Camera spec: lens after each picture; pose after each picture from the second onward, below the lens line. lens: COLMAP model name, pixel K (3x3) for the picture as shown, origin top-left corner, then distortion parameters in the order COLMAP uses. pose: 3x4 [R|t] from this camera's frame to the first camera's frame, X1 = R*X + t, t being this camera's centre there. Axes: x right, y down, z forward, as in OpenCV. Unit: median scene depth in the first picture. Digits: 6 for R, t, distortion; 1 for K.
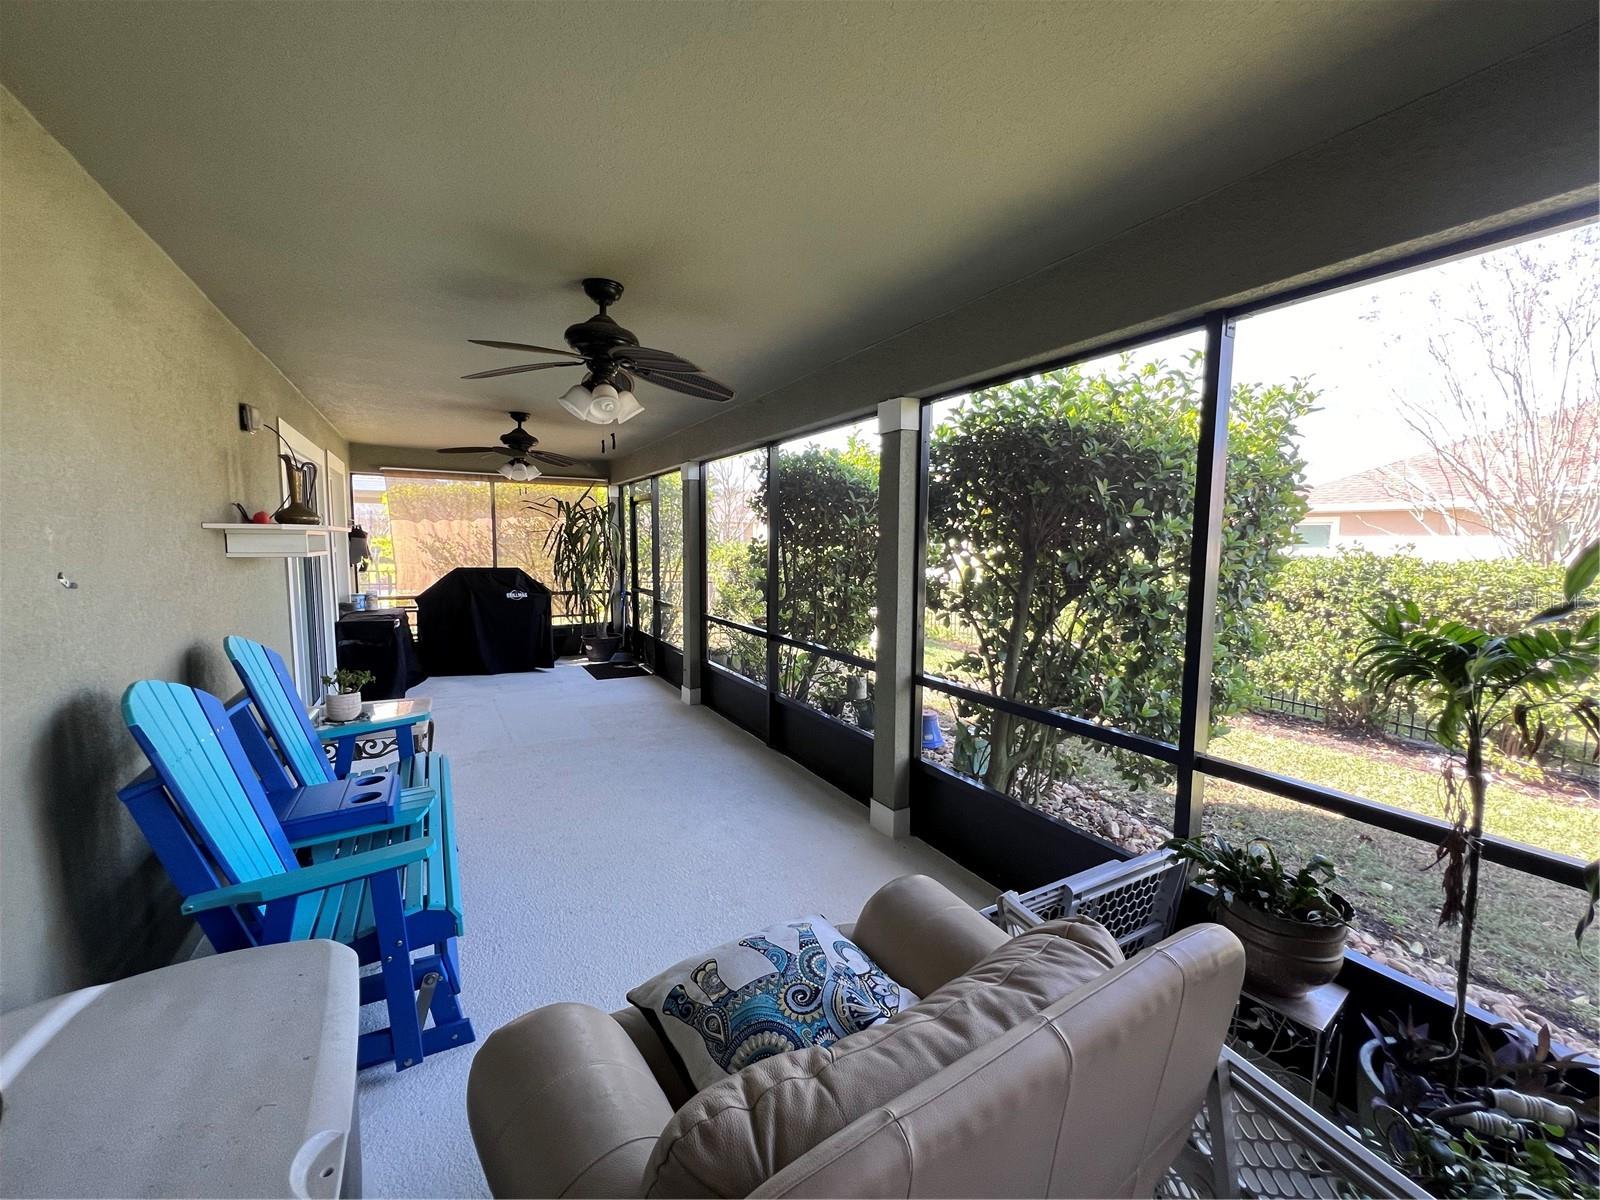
lens RADIAL K [[647.8, 0, 792.7], [0, 647.8, 599.3], [0, 0, 1]] dist [-0.002085, 0.000026]
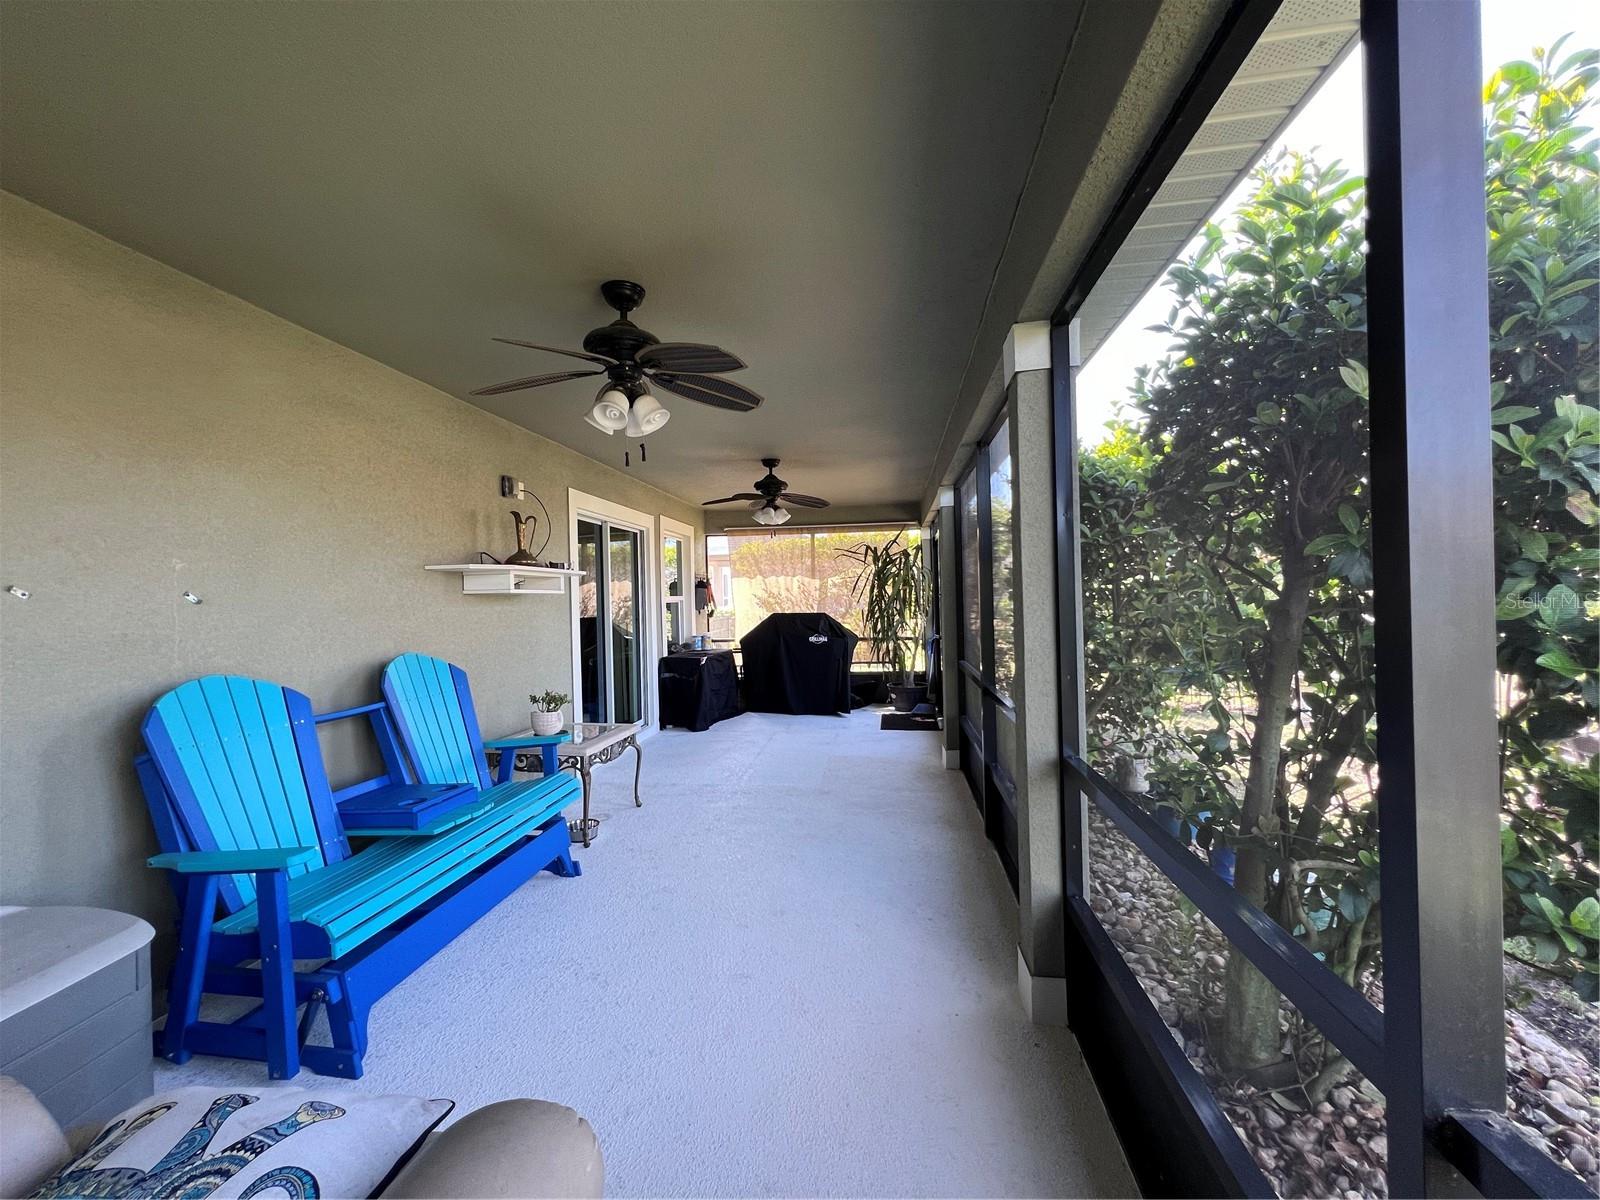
lens RADIAL K [[647.8, 0, 799.4], [0, 647.8, 597.6], [0, 0, 1]] dist [-0.002085, 0.000026]
pose [[0.801863, -0.021991, -0.597103, 0.200840], [-0.030684, 0.996488, -0.077906, 0.010563], [0.596720, 0.080791, 0.798372, 0.186572]]
